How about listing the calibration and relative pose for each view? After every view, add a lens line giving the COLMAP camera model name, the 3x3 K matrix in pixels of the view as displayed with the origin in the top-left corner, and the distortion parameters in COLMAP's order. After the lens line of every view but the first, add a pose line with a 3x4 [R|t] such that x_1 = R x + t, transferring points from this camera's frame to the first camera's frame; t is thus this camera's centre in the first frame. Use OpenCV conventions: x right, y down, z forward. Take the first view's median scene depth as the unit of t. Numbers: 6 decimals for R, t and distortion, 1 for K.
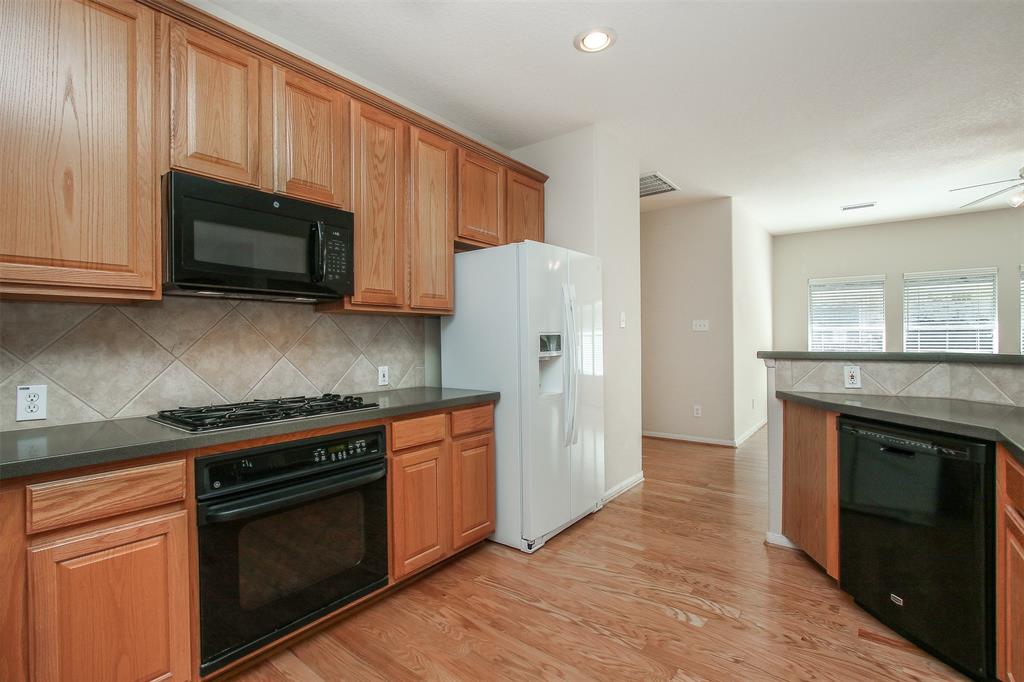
lens RADIAL K [[470.5, 0, 506.1], [0, 470.5, 341.1], [0, 0, 1]] dist [-0.005616, -0.000001]
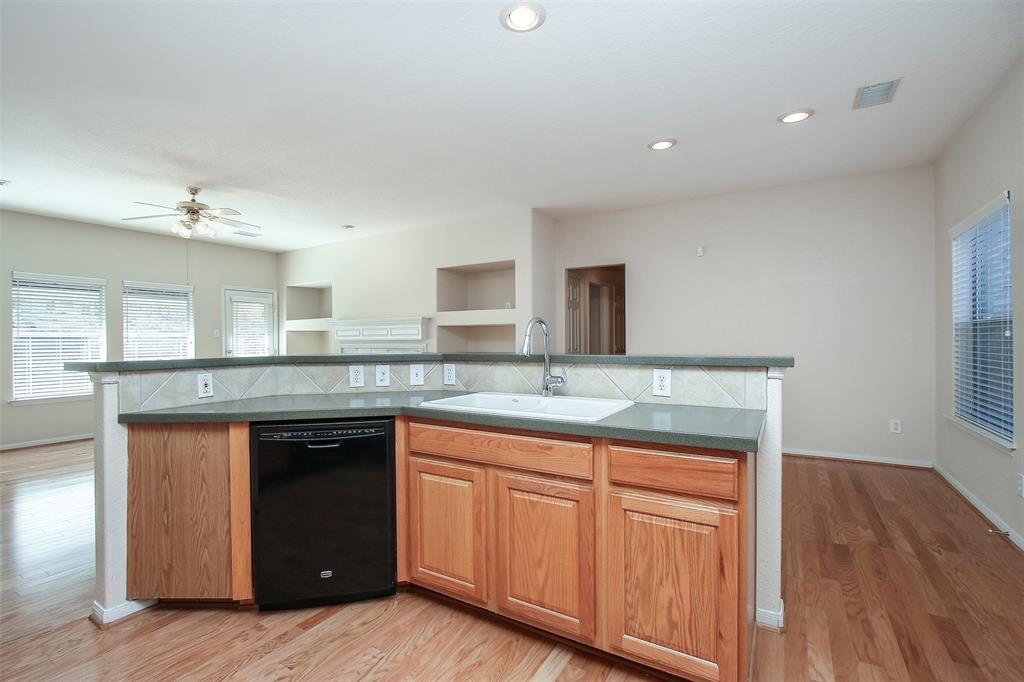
lens RADIAL K [[470.5, 0, 506.1], [0, 470.5, 341.1], [0, 0, 1]] dist [-0.005616, -0.000001]
pose [[-0.087350, 0.005982, 0.996160, -0.260852], [0.012026, 0.999915, -0.004950, -0.000037], [-0.996105, 0.011548, -0.087415, 0.511532]]
